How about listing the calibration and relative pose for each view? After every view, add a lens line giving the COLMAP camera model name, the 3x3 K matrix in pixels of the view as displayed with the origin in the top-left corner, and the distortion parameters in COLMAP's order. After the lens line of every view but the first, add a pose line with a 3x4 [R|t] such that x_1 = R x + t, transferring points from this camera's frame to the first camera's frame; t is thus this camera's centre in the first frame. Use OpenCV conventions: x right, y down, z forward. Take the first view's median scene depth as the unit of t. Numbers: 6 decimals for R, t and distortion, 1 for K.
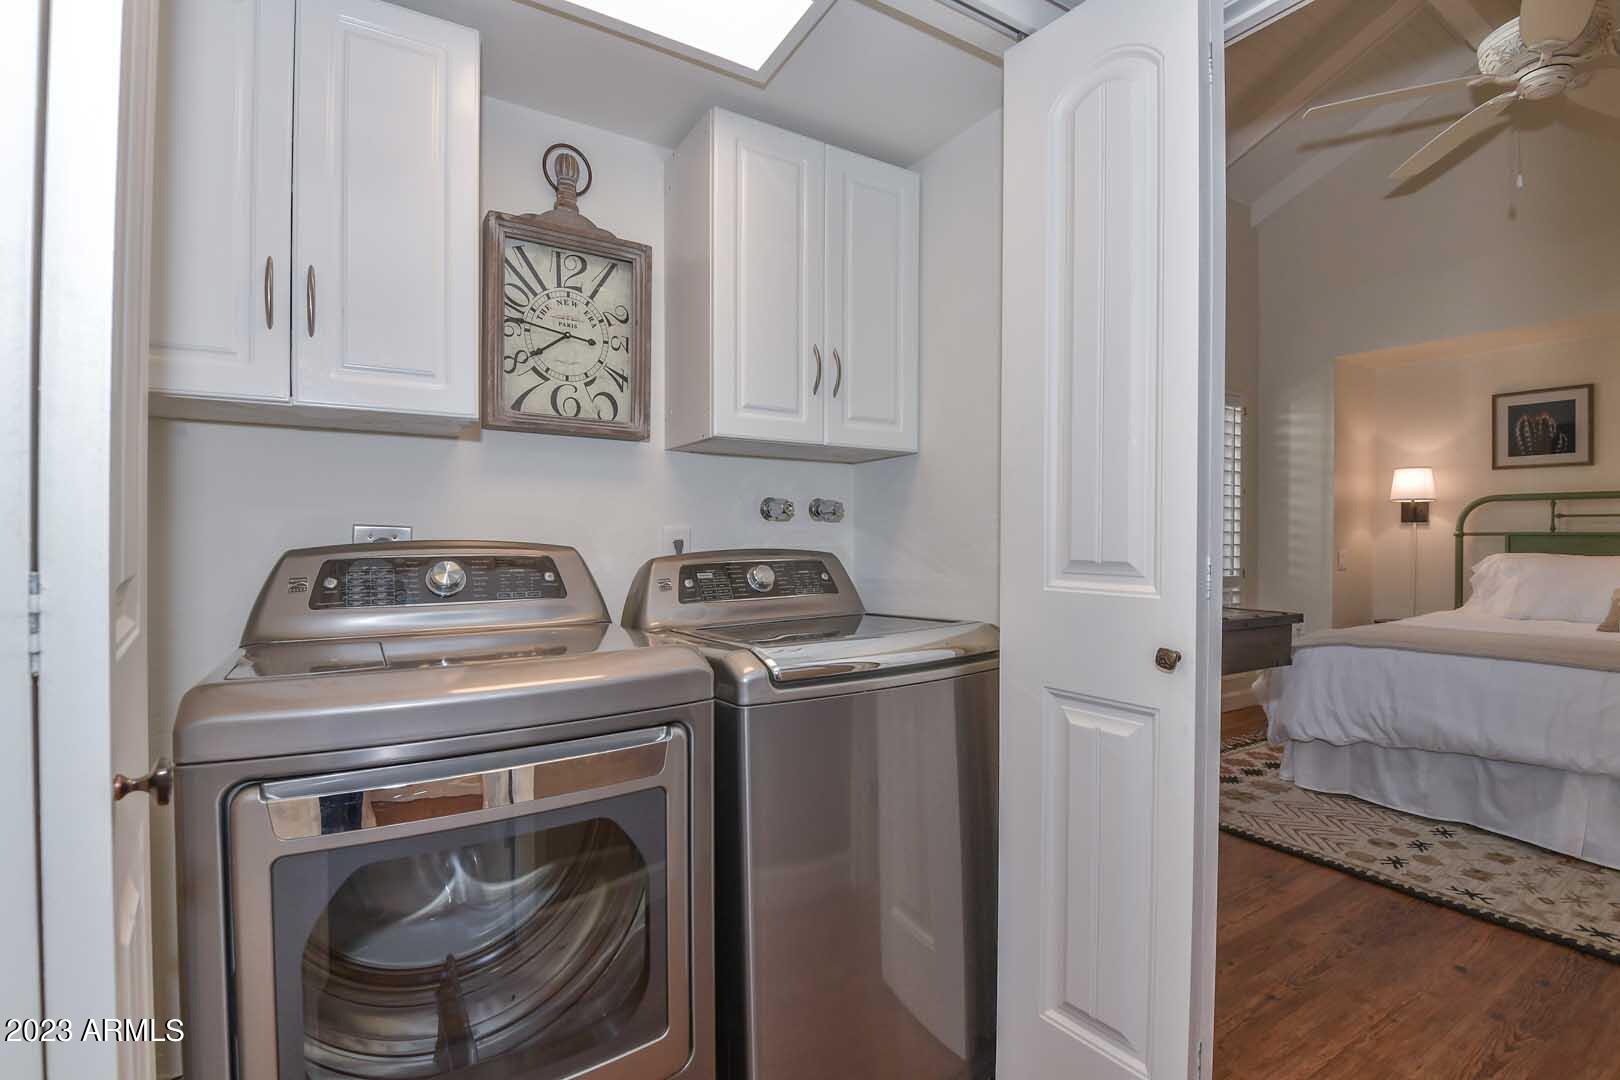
lens RADIAL K [[741.3, 0, 814.4], [0, 741.3, 543.0], [0, 0, 1]] dist [0.013352, -0.027277]
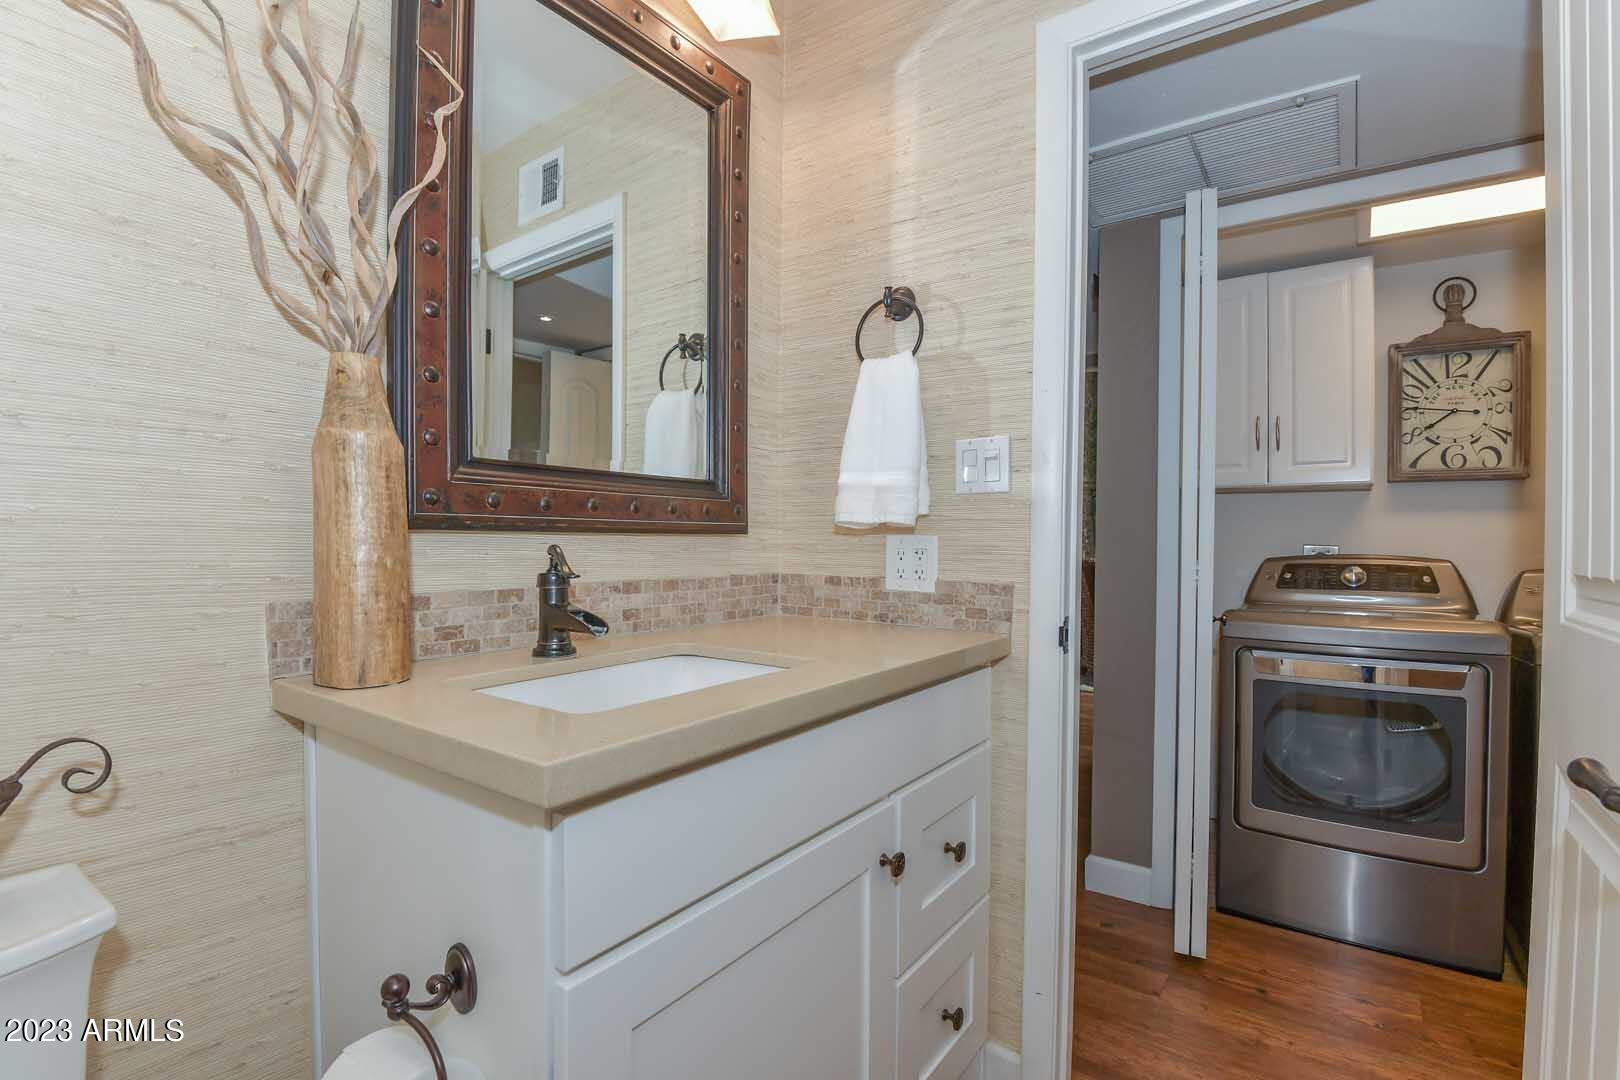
lens RADIAL K [[741.3, 0, 814.4], [0, 741.3, 543.0], [0, 0, 1]] dist [0.013352, -0.027277]
pose [[0.381149, 0.002373, -0.924511, 0.509931], [-0.016851, 0.999848, -0.004380, -0.001214], [0.924360, 0.017248, 0.381131, -0.671131]]
